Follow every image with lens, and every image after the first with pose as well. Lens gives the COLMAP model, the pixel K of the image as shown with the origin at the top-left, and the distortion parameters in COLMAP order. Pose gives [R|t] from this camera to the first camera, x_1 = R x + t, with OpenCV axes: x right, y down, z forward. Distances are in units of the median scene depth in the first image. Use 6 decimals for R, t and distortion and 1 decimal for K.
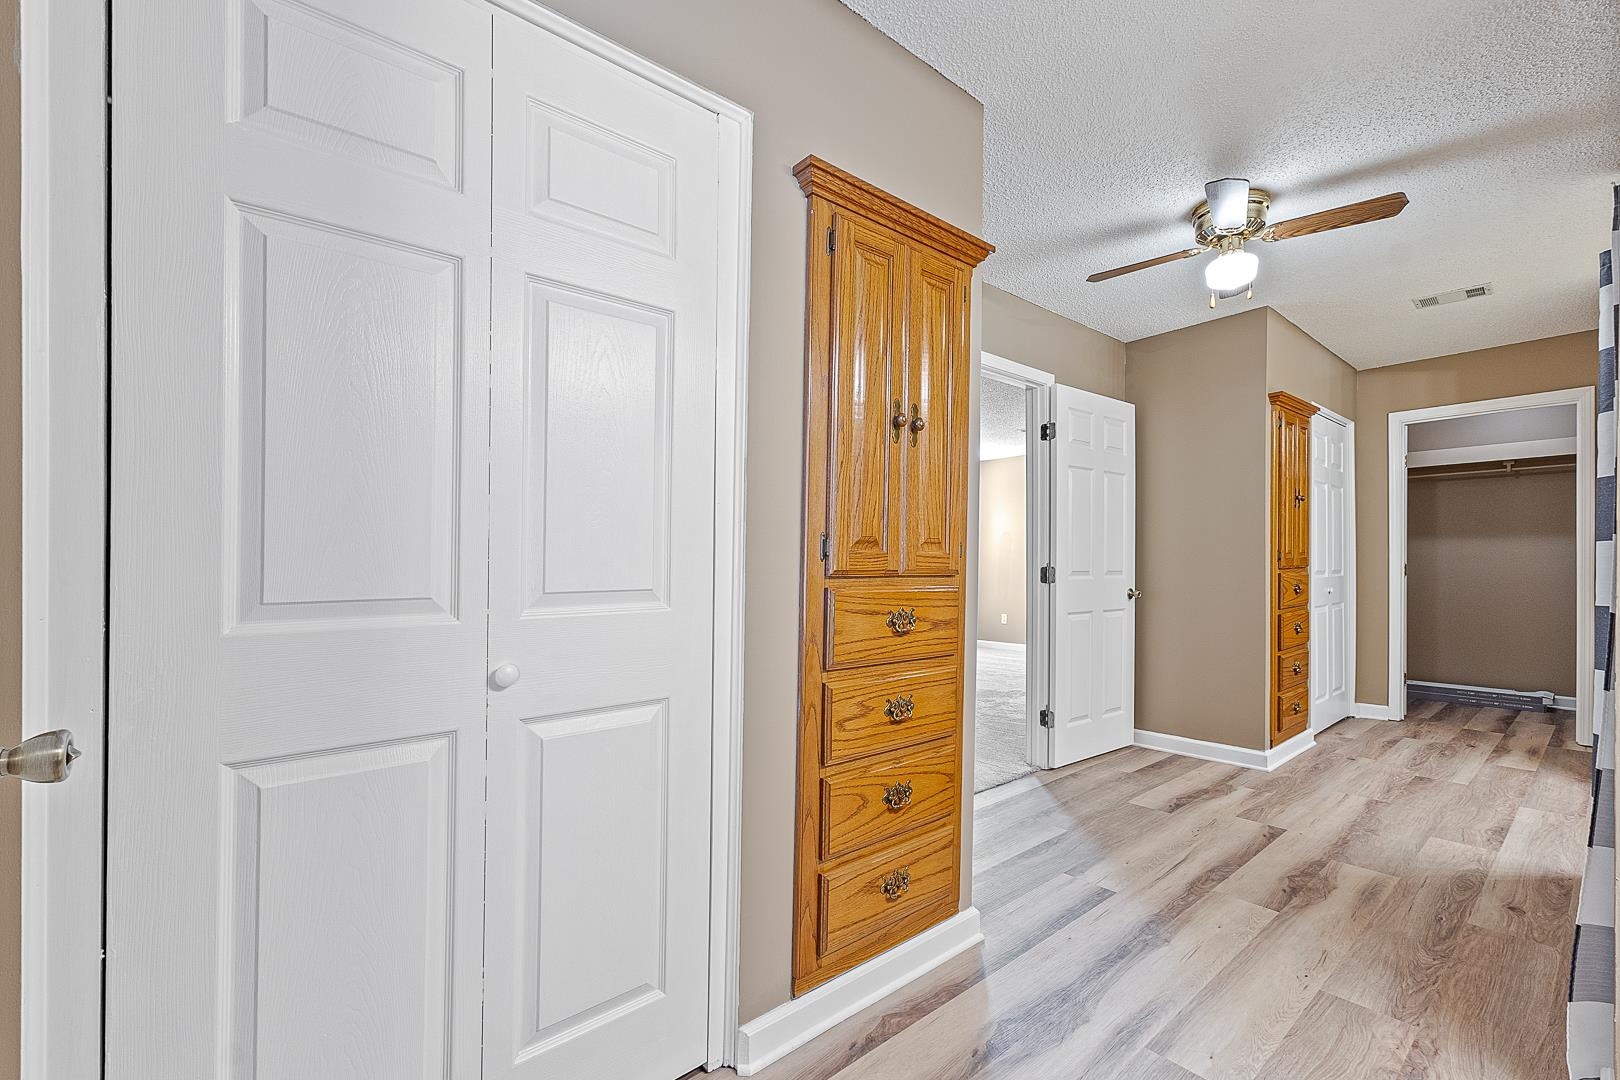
lens RADIAL K [[681.2, 0, 841.4], [0, 681.2, 578.4], [0, 0, 1]] dist [0.005082, -0.000854]
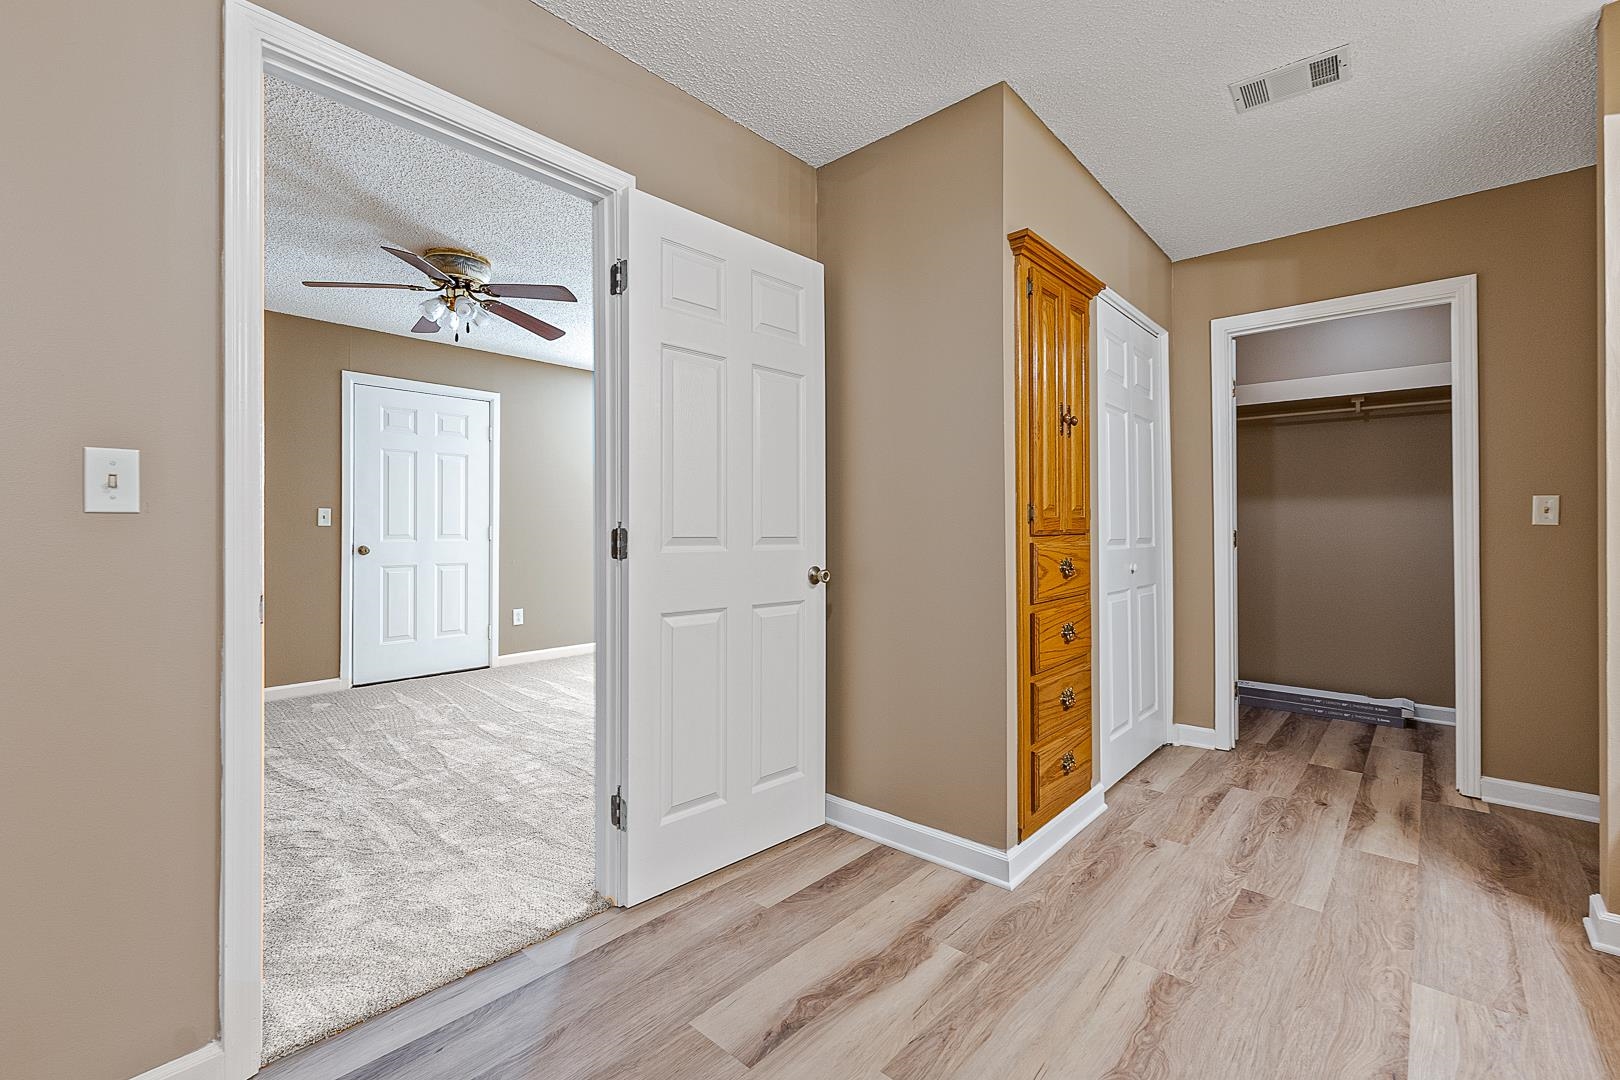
lens RADIAL K [[681.2, 0, 833.5], [0, 681.2, 527.8], [0, 0, 1]] dist [0.005082, -0.000854]
pose [[0.990413, 0.008997, 0.137844, 0.363081], [-0.005638, 0.999678, -0.024741, -0.004983], [-0.138022, 0.023727, 0.990145, 0.408669]]
